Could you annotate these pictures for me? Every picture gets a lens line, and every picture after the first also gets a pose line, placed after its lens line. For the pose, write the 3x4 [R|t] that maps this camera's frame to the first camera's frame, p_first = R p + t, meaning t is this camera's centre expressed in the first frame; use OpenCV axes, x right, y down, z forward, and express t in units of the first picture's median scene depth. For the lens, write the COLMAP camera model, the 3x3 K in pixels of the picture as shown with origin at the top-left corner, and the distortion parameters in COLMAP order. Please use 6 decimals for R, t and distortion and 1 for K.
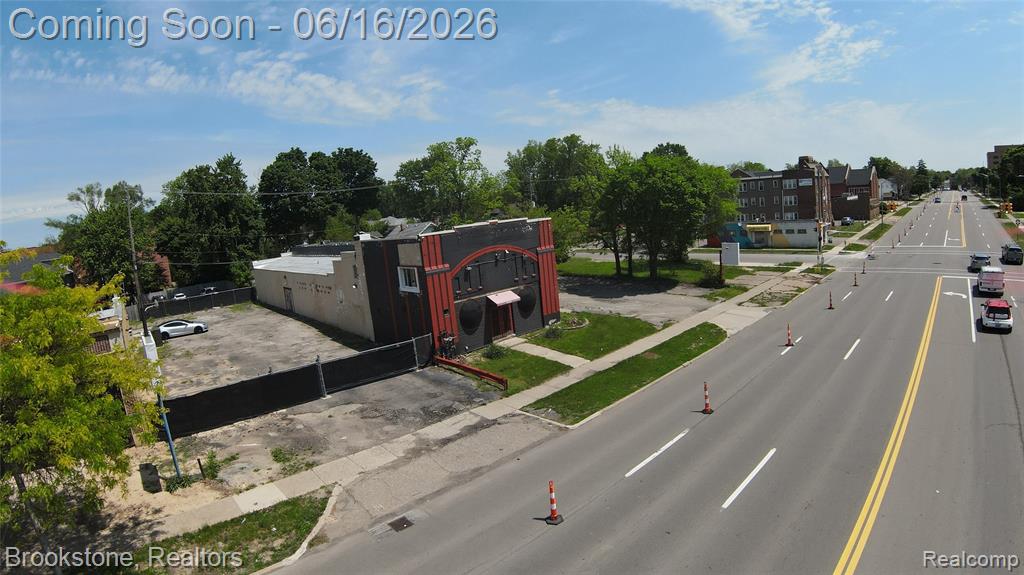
lens RADIAL K [[506.8, 0, 515.7], [0, 506.8, 277.3], [0, 0, 1]] dist [-0.212530, 0.037077]
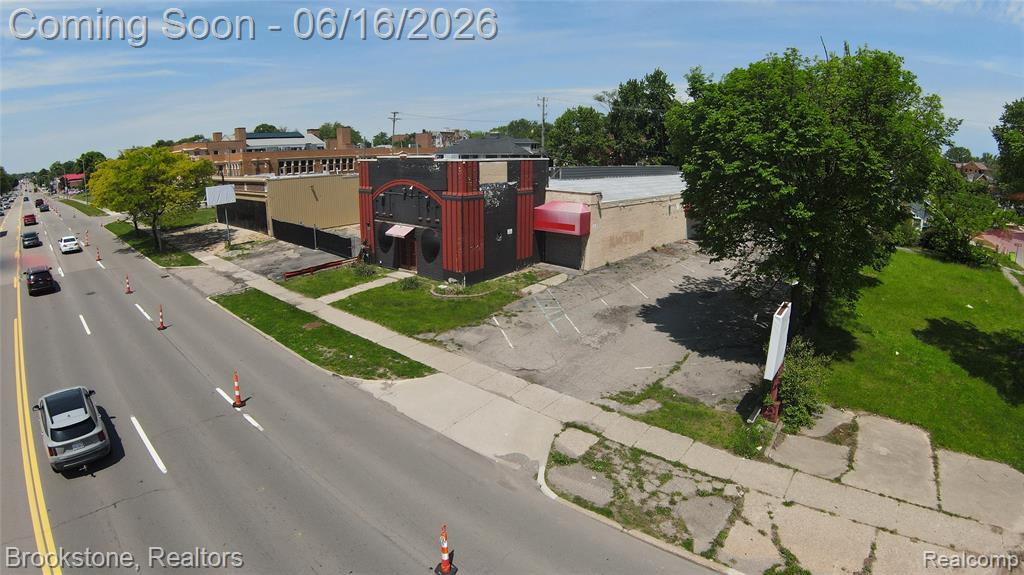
lens RADIAL K [[506.8, 0, 511.3], [0, 506.8, 279.0], [0, 0, 1]] dist [-0.212530, 0.037077]
pose [[0.129720, 0.338927, -0.931827, 1.037974], [-0.157384, 0.934891, 0.318132, -0.239326], [0.978981, 0.105386, 0.174616, 1.111116]]
